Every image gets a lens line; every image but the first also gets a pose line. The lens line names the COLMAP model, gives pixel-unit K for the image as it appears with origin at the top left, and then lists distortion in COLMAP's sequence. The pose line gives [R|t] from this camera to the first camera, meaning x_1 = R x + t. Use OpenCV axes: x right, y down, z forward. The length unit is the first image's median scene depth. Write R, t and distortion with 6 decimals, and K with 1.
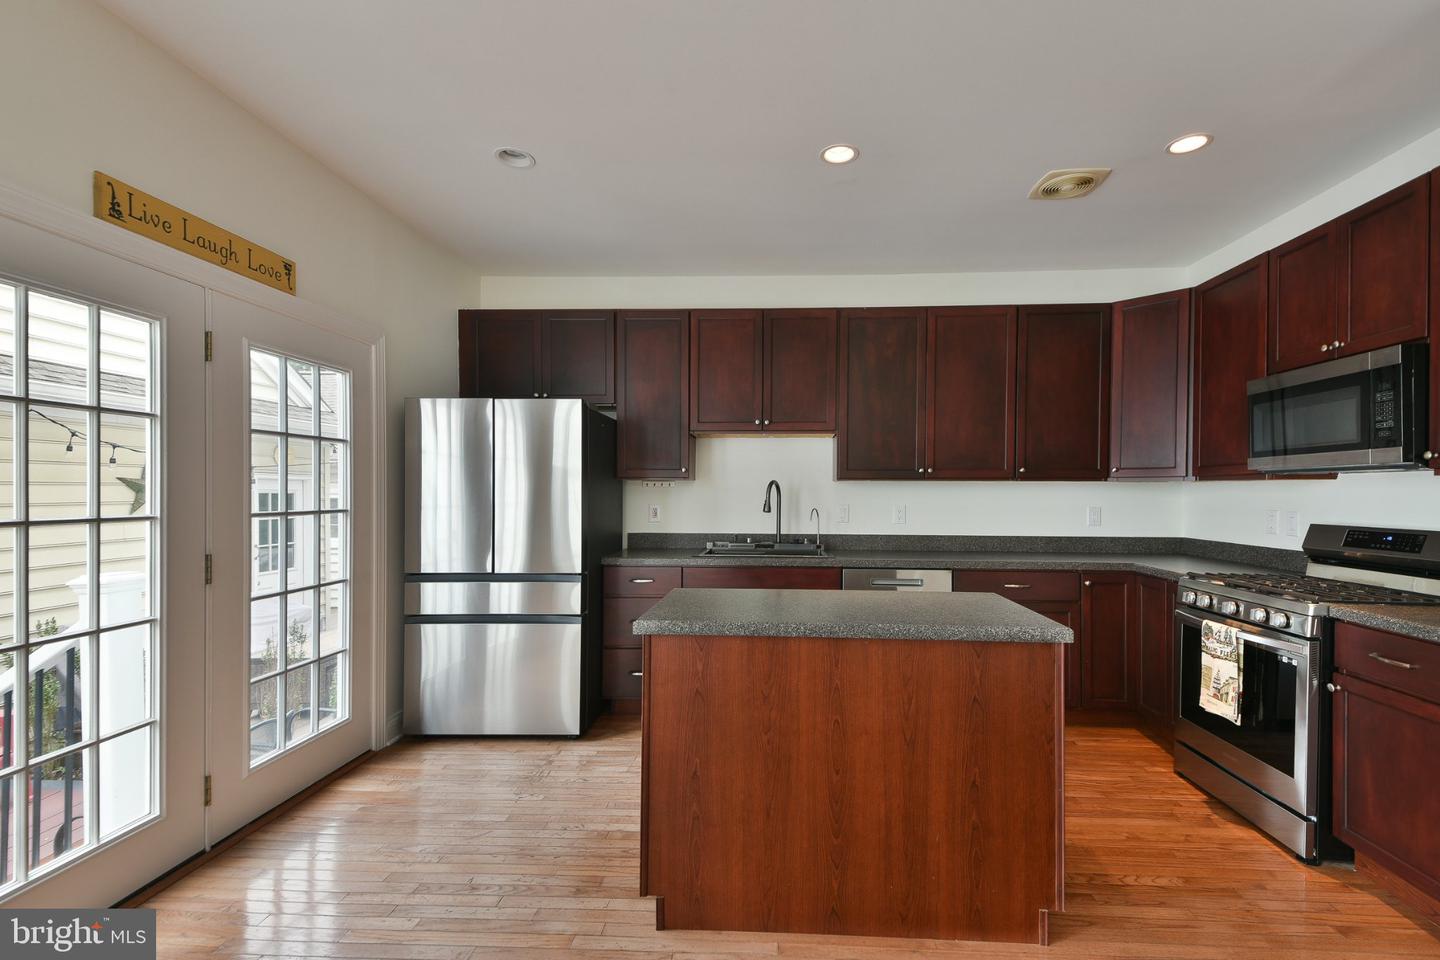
lens RADIAL K [[663.6, 0, 752.9], [0, 663.6, 495.9], [0, 0, 1]] dist [-0.000883, -0.000257]
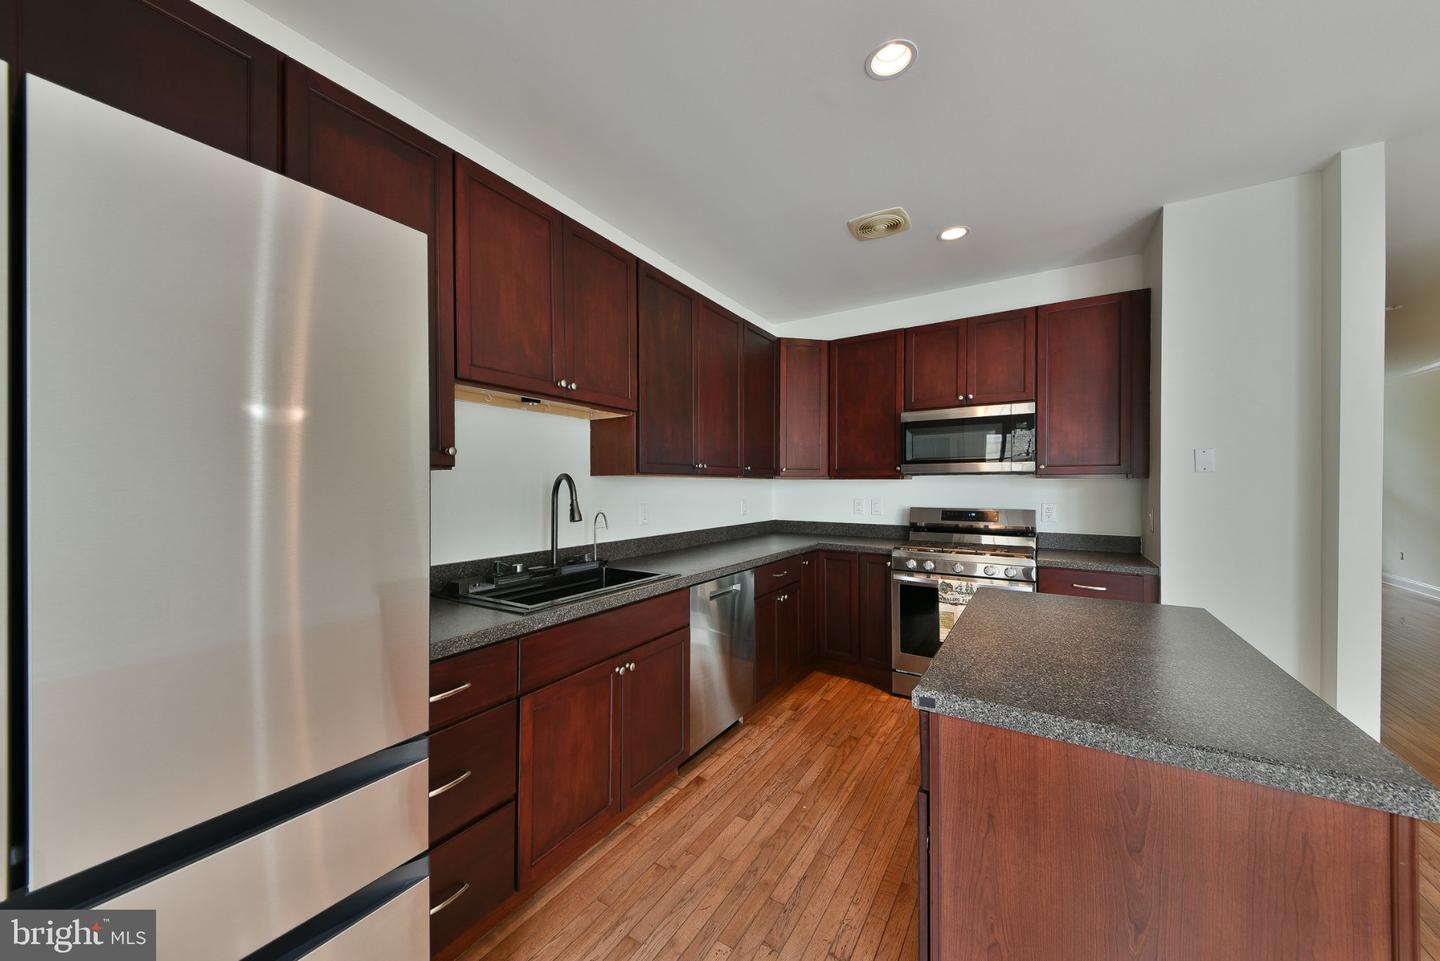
lens RADIAL K [[516.4, 0, 712.7], [0, 516.4, 487.1], [0, 0, 1]] dist [-0.000041, -0.000029]
pose [[0.504497, -0.008429, 0.863372, -0.469662], [0.008087, 0.999955, 0.005037, -0.015802], [-0.863375, 0.004441, 0.504543, 0.814602]]
